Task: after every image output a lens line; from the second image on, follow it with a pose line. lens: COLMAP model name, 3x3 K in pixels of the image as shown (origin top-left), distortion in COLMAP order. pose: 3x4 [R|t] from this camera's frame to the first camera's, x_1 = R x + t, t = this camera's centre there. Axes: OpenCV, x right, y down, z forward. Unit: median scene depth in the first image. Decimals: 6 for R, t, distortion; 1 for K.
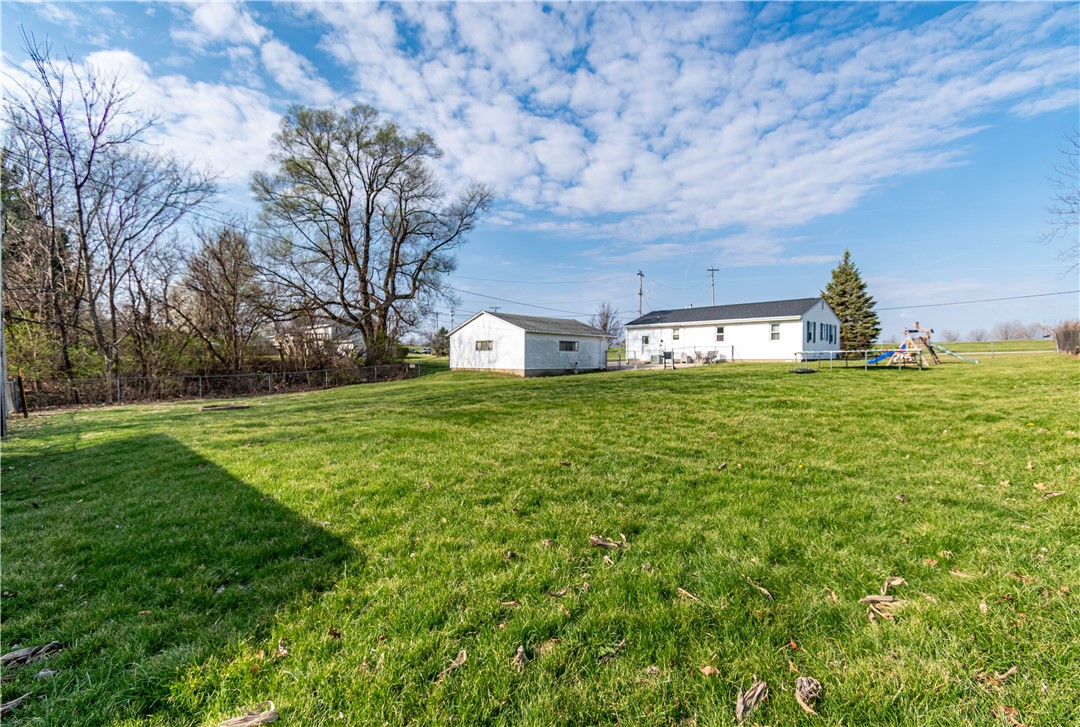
lens RADIAL K [[446.3, 0, 540.0], [0, 446.3, 363.5], [0, 0, 1]] dist [-0.000021, -0.000002]
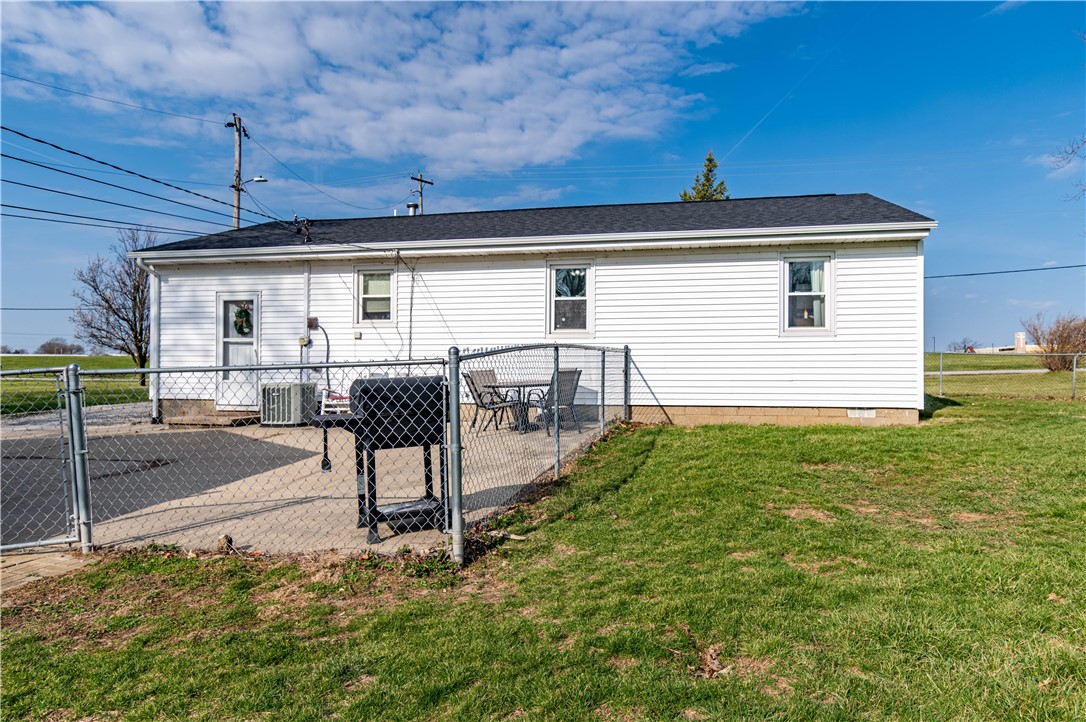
lens RADIAL K [[668.3, 0, 543.0], [0, 668.3, 361.0], [0, 0, 1]] dist [-0.000301, 0.000045]
pose [[0.806264, 0.008434, 0.591495, 0.156989], [0.008863, 0.999614, -0.026335, -0.020302], [-0.591489, 0.026476, 0.805878, 0.621682]]
